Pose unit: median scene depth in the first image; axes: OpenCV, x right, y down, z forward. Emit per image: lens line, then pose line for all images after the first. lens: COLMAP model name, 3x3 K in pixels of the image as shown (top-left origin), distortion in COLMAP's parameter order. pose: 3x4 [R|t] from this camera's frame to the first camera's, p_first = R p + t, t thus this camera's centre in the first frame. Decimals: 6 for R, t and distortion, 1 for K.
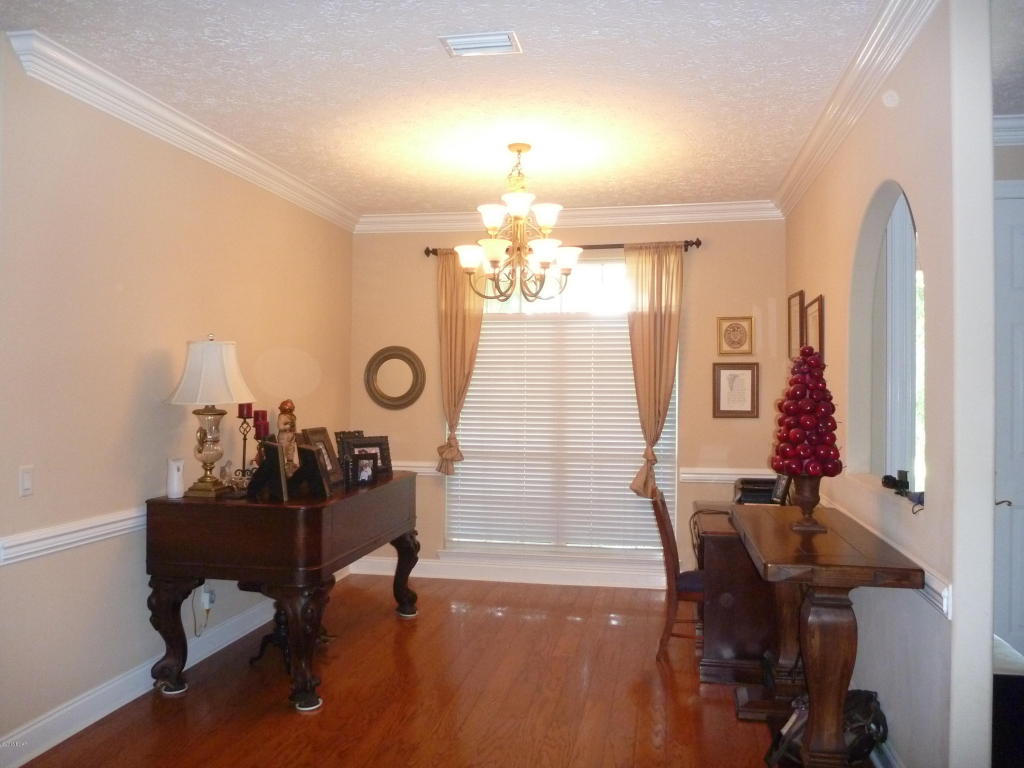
lens RADIAL K [[824.2, 0, 505.0], [0, 824.2, 381.5], [0, 0, 1]] dist [-0.042751, 0.000955]
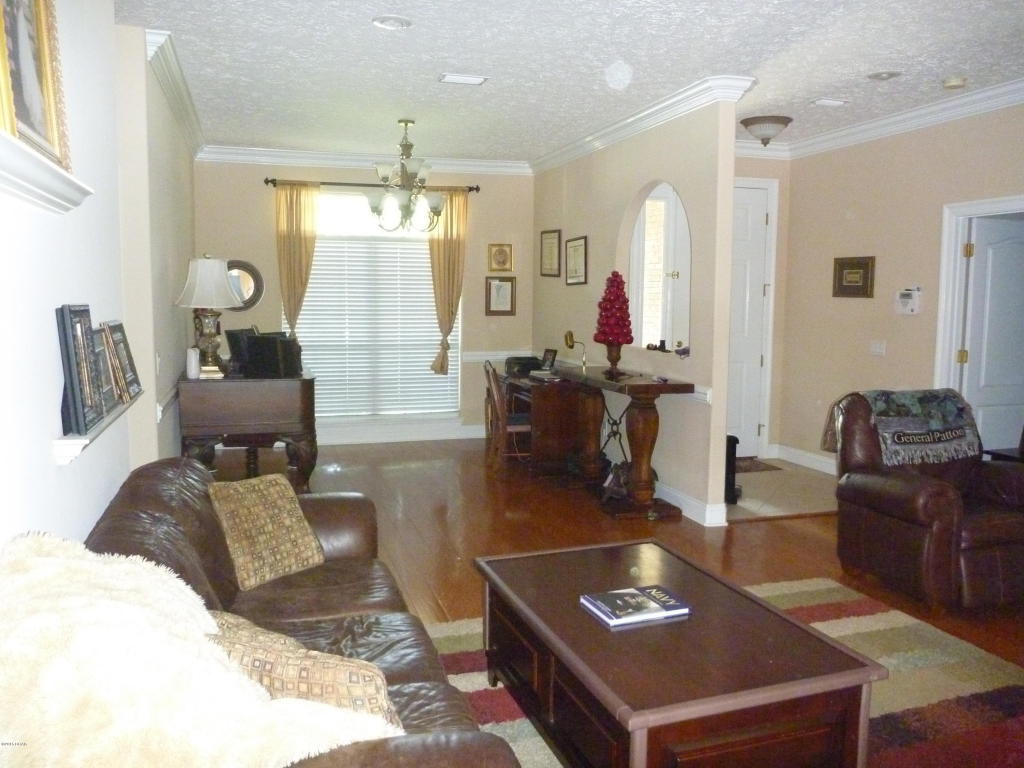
lens RADIAL K [[824.2, 0, 505.0], [0, 824.2, 381.5], [0, 0, 1]] dist [-0.042751, 0.000955]
pose [[0.882117, -0.047596, 0.468620, -0.384032], [-0.005721, 0.993726, 0.111699, -0.001832], [-0.470996, -0.101213, 0.876310, -0.262073]]
